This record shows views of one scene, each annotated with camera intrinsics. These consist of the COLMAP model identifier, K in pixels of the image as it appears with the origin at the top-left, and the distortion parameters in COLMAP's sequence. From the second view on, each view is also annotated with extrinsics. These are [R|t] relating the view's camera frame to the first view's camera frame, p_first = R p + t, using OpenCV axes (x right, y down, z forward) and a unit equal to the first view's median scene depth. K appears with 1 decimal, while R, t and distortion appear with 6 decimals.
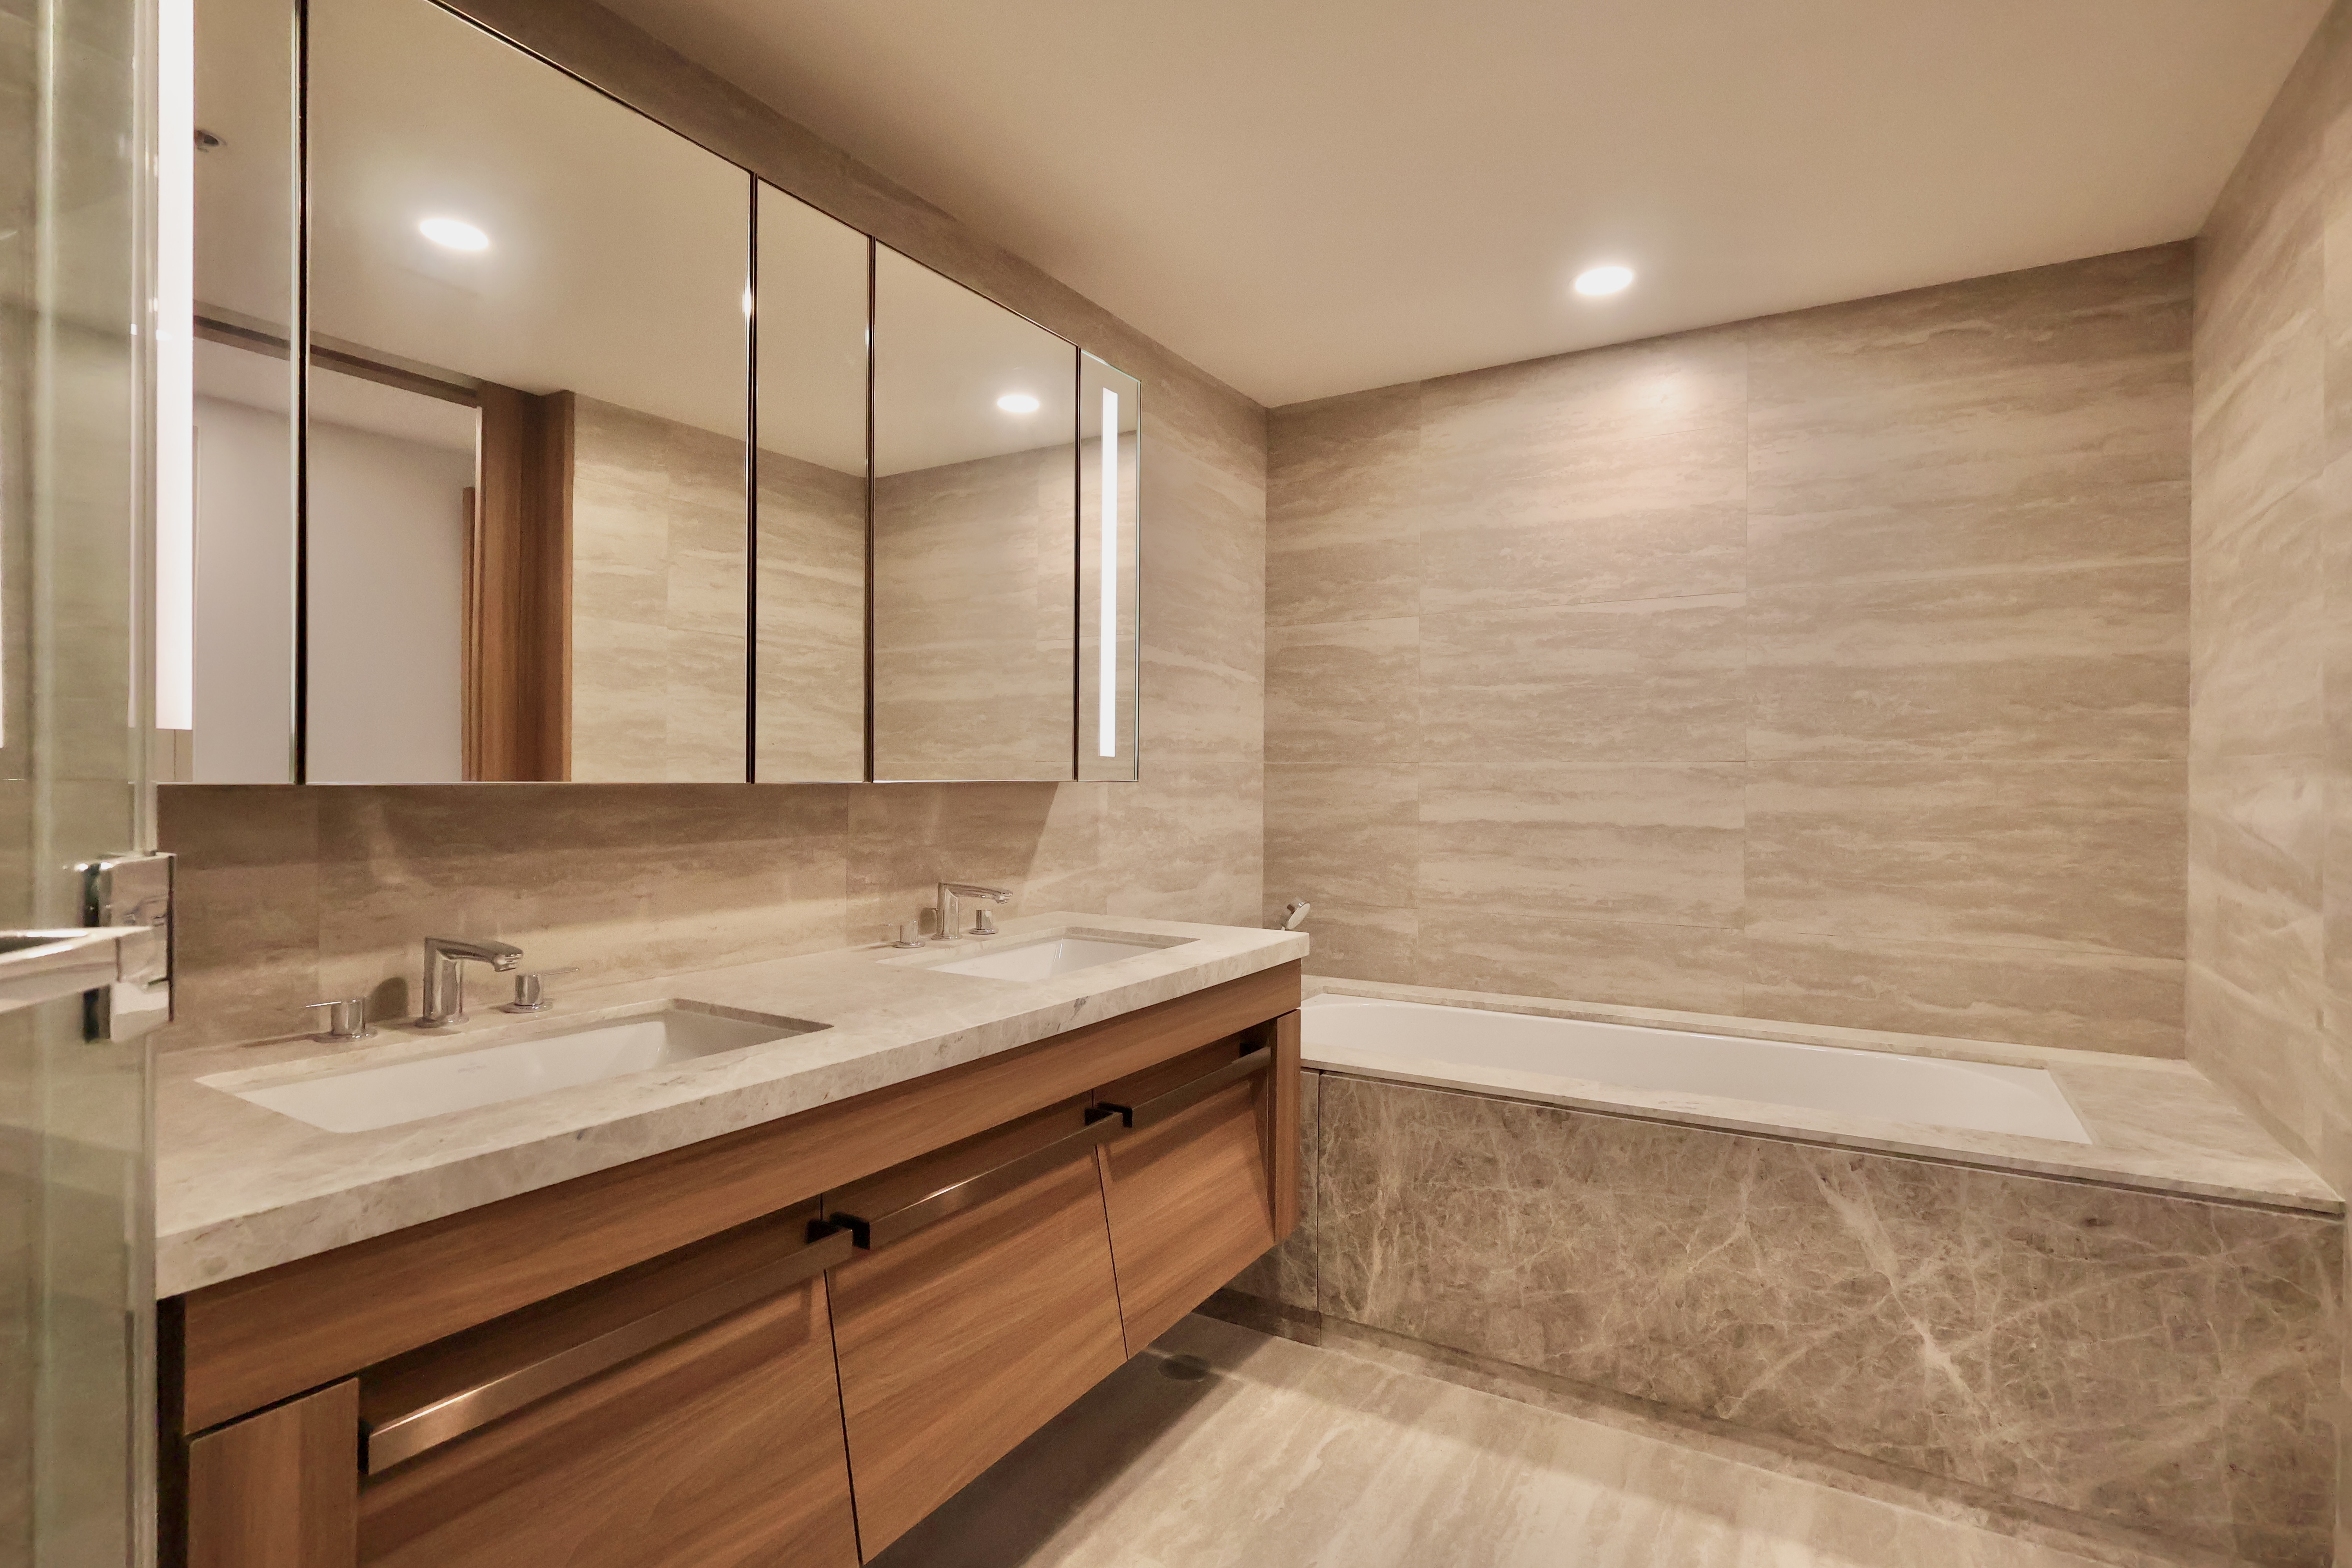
lens RADIAL K [[1152.6, 0, 1176.0], [0, 1152.6, 784.0], [0, 0, 1]] dist [-0.005317, 0.001000]
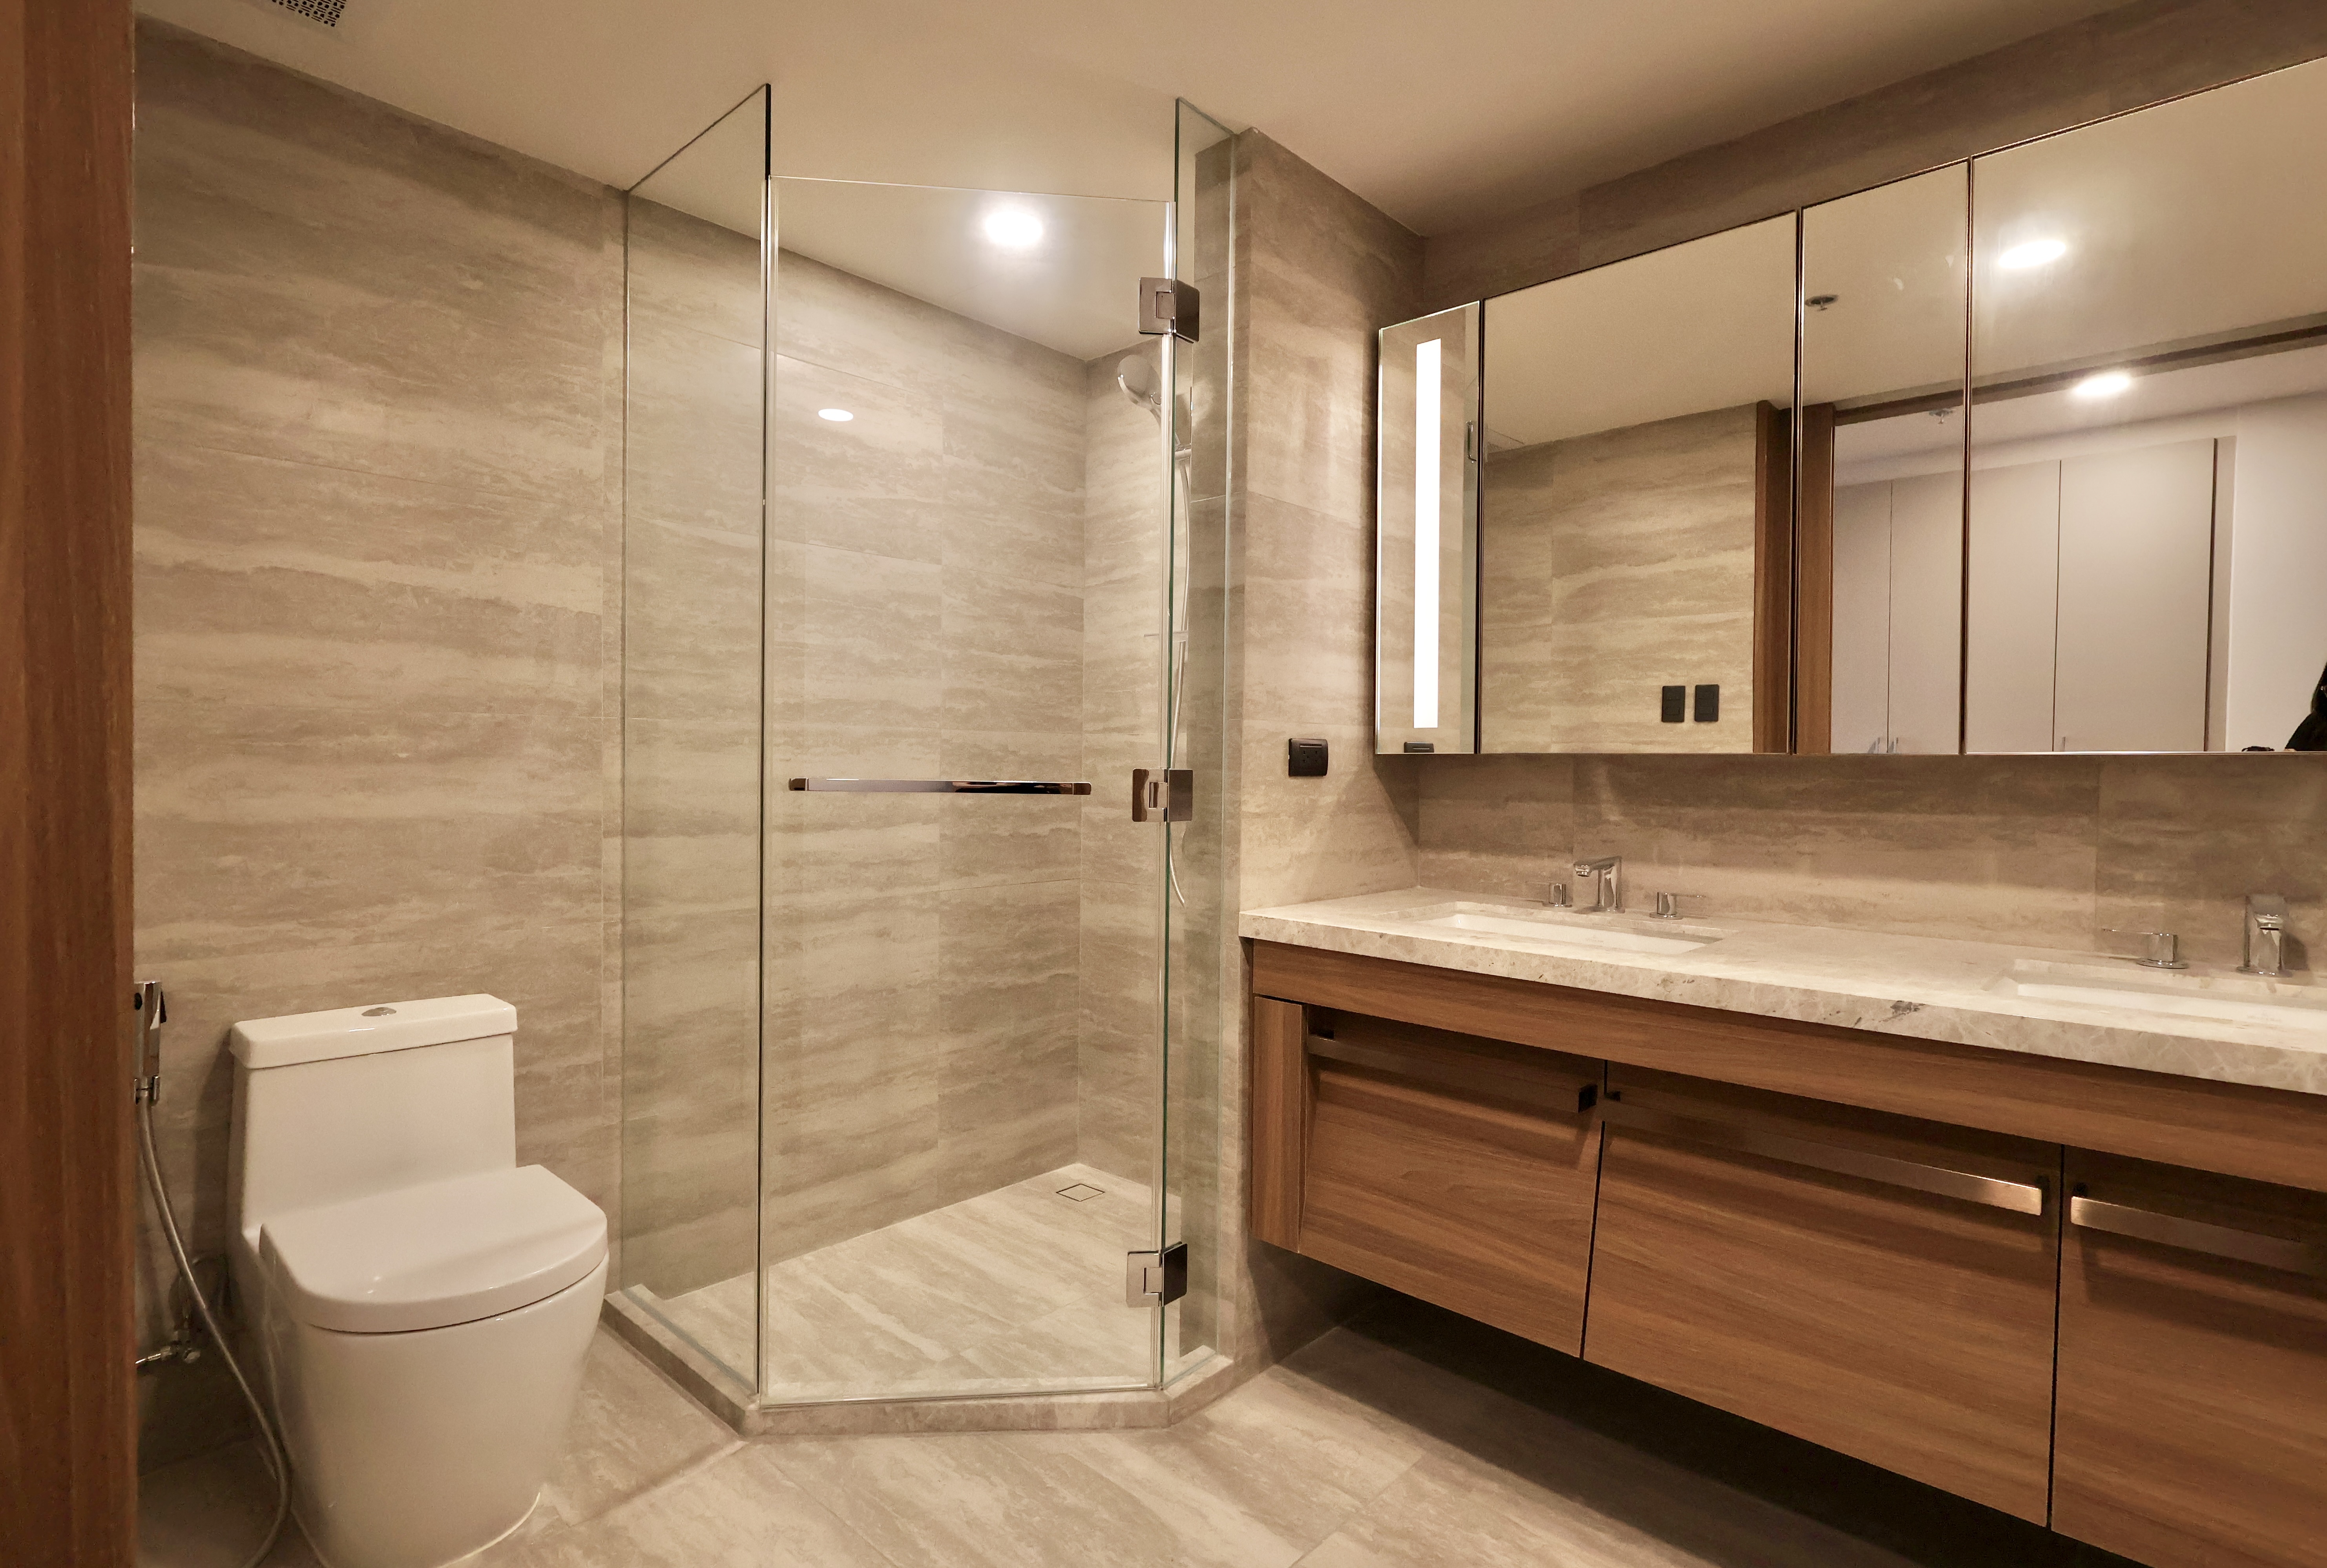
lens RADIAL K [[1164.0, 0, 1163.5], [0, 1164.0, 784.0], [0, 0, 1]] dist [0.002420, 0.000120]
pose [[-0.206313, 0.010411, -0.978431, 0.840072], [-0.015796, 0.999778, 0.013969, 0.021146], [0.978359, 0.018337, -0.206103, 0.615114]]
